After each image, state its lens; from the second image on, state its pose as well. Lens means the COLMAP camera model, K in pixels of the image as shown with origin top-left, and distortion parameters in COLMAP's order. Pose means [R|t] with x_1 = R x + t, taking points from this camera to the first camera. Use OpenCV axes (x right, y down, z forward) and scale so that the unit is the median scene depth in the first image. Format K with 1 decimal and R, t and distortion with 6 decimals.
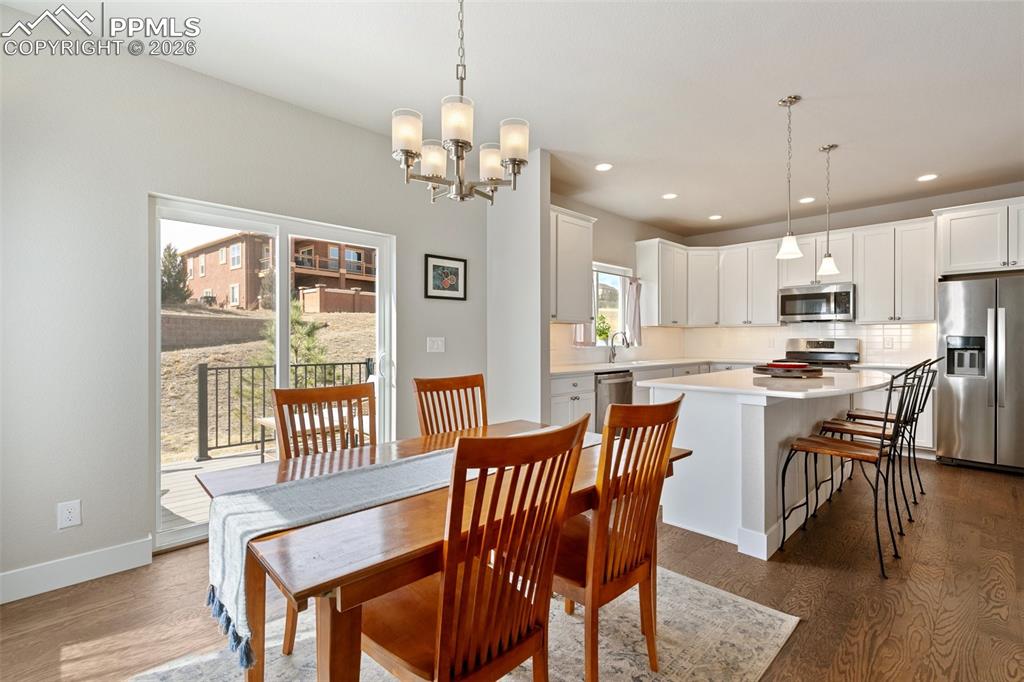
lens RADIAL K [[457.3, 0, 512.0], [0, 457.3, 341.0], [0, 0, 1]] dist [0.001715, -0.000159]
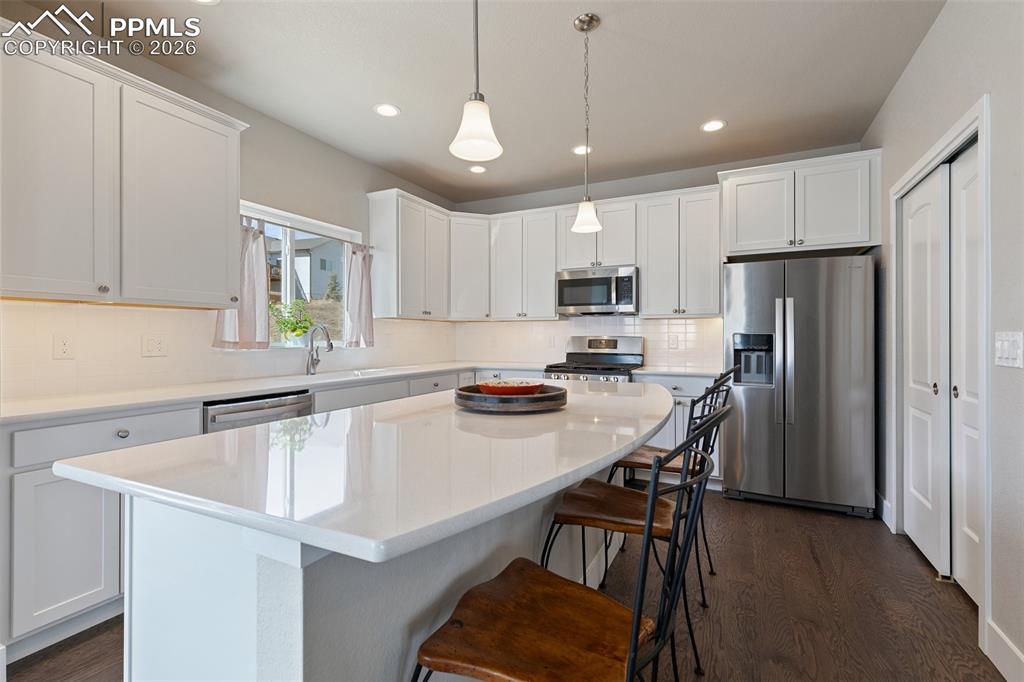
lens RADIAL K [[461.9, 0, 513.8], [0, 461.9, 337.0], [0, 0, 1]] dist [0.001945, 0.000213]
pose [[0.940718, 0.000890, 0.339189, 0.319051], [0.000128, 0.999996, -0.002979, -0.002366], [-0.339190, 0.002846, 0.940714, 0.372288]]
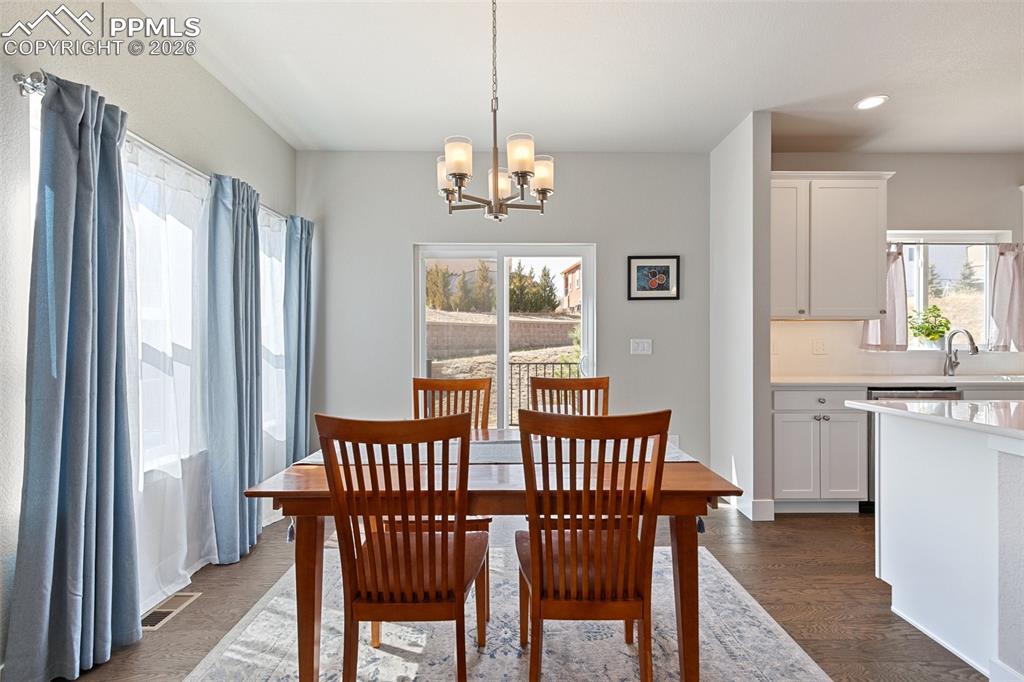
lens RADIAL K [[457.3, 0, 512.0], [0, 457.3, 341.0], [0, 0, 1]] dist [0.001715, -0.000159]
pose [[0.725826, 0.000301, -0.687878, 0.258850], [-0.001984, 0.999997, -0.001657, -0.001633], [0.687876, 0.002567, 0.725824, 0.078922]]
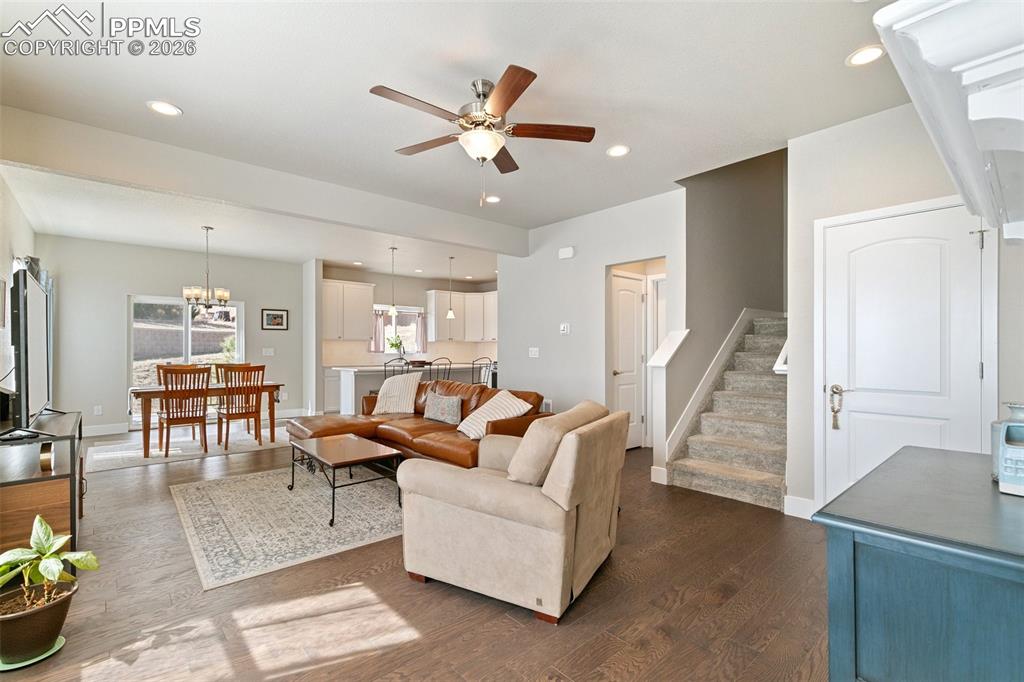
lens RADIAL K [[462.5, 0, 513.4], [0, 462.5, 350.2], [0, 0, 1]] dist [0.001909, 0.000181]
pose [[0.999003, 0.001613, -0.044620, 0.872755], [-0.001709, 0.999996, -0.002119, 0.002229], [0.044617, 0.002193, 0.999002, -0.884259]]
